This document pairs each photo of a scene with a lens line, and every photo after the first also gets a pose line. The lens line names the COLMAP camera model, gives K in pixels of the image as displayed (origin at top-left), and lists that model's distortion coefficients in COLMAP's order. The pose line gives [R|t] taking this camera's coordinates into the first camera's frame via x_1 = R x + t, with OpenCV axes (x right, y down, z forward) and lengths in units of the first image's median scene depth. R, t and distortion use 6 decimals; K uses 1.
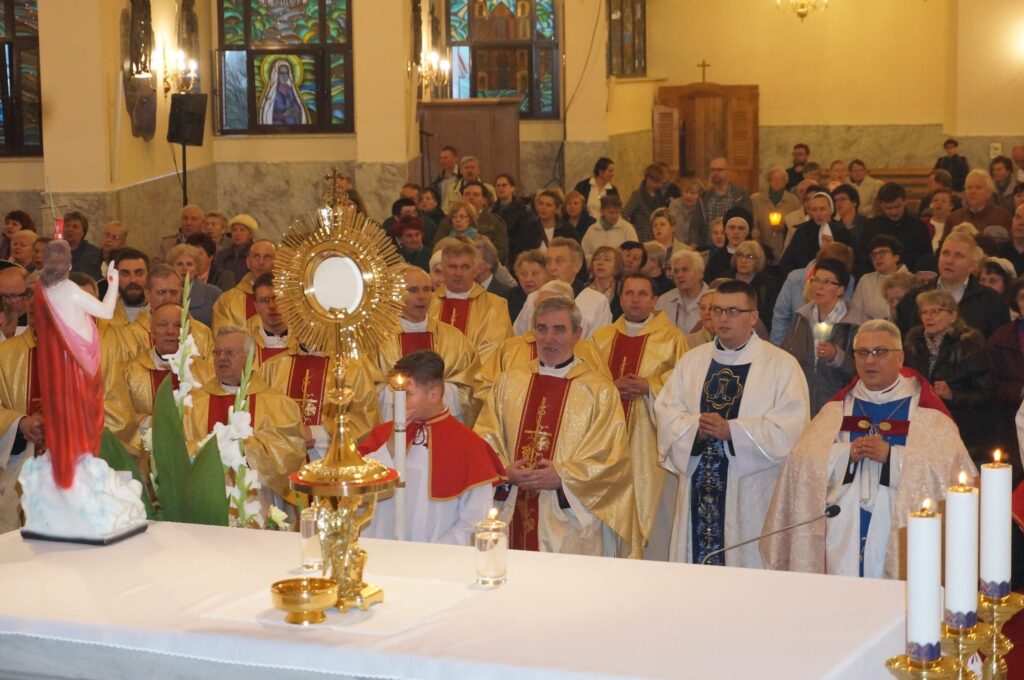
lens RADIAL K [[2347.9, 0, 512.0], [0, 2347.9, 340.0], [0, 0, 1]] dist [0.140672, -0.055952]
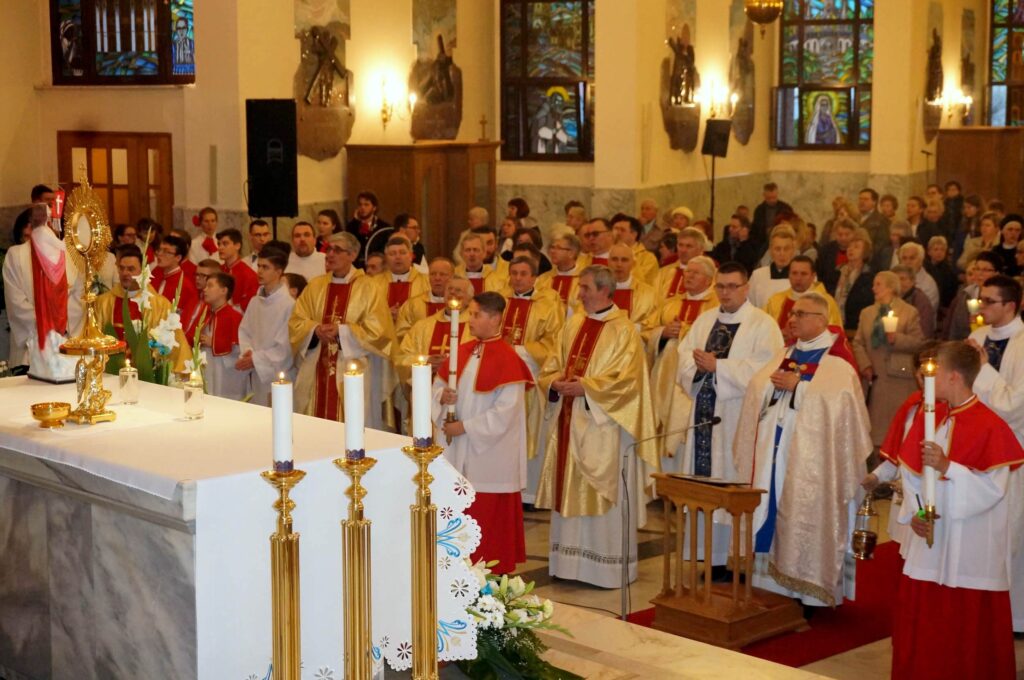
lens RADIAL K [[1834.6, 0, 512.0], [0, 1834.6, 340.0], [0, 0, 1]] dist [-0.145915, 0.928986]
pose [[0.923714, 0.061423, -0.378127, 0.137748], [-0.055085, 0.998101, 0.027566, 0.000137], [0.379102, -0.004634, 0.925343, -0.019182]]
